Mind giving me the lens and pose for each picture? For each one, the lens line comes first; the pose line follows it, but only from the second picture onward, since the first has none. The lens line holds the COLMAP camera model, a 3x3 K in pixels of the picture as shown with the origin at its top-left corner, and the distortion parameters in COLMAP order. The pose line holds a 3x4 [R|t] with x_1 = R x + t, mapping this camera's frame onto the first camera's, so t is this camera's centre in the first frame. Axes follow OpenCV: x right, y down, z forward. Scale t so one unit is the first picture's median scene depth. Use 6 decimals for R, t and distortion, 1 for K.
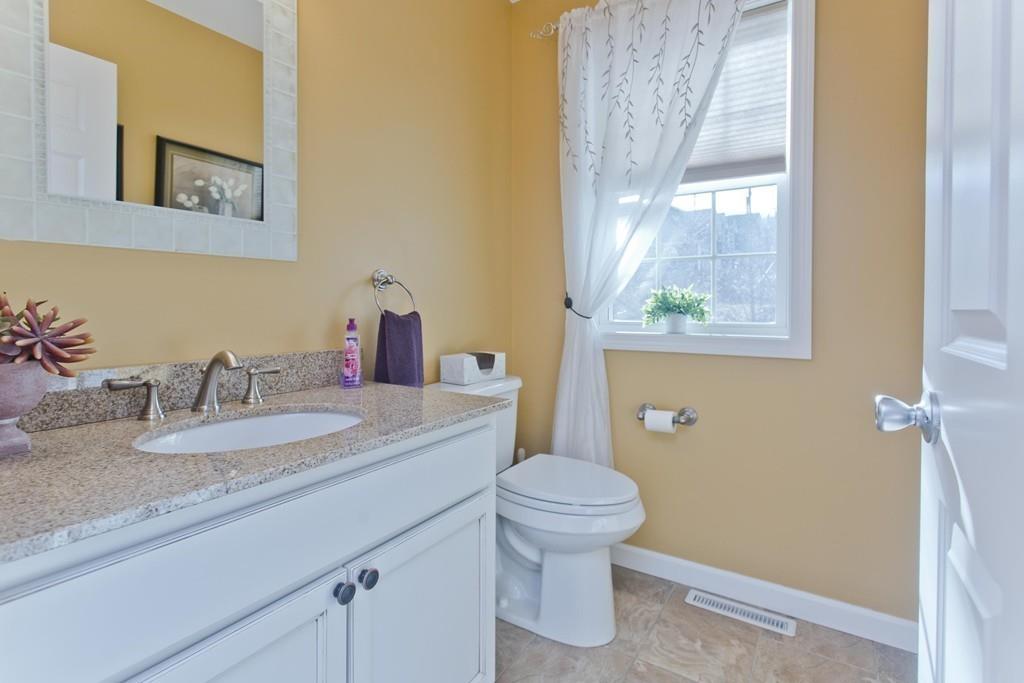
lens RADIAL K [[468.5, 0, 516.9], [0, 468.5, 337.5], [0, 0, 1]] dist [0.000885, 0.001522]
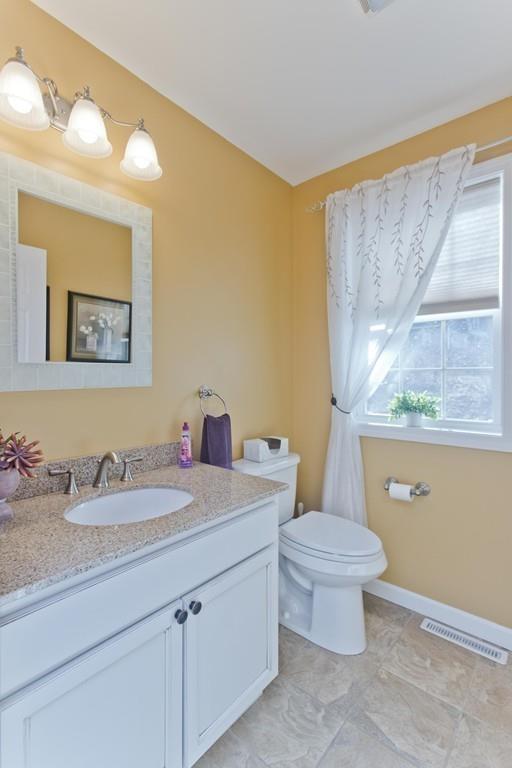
lens RADIAL K [[351.3, 0, 250.4], [0, 351.3, 384.6], [0, 0, 1]] dist [0.000885, 0.001522]
pose [[0.986856, -0.006418, -0.161475, 0.040532], [0.005310, 0.999959, -0.007295, -0.140084], [0.161515, 0.006342, 0.986850, -0.097349]]
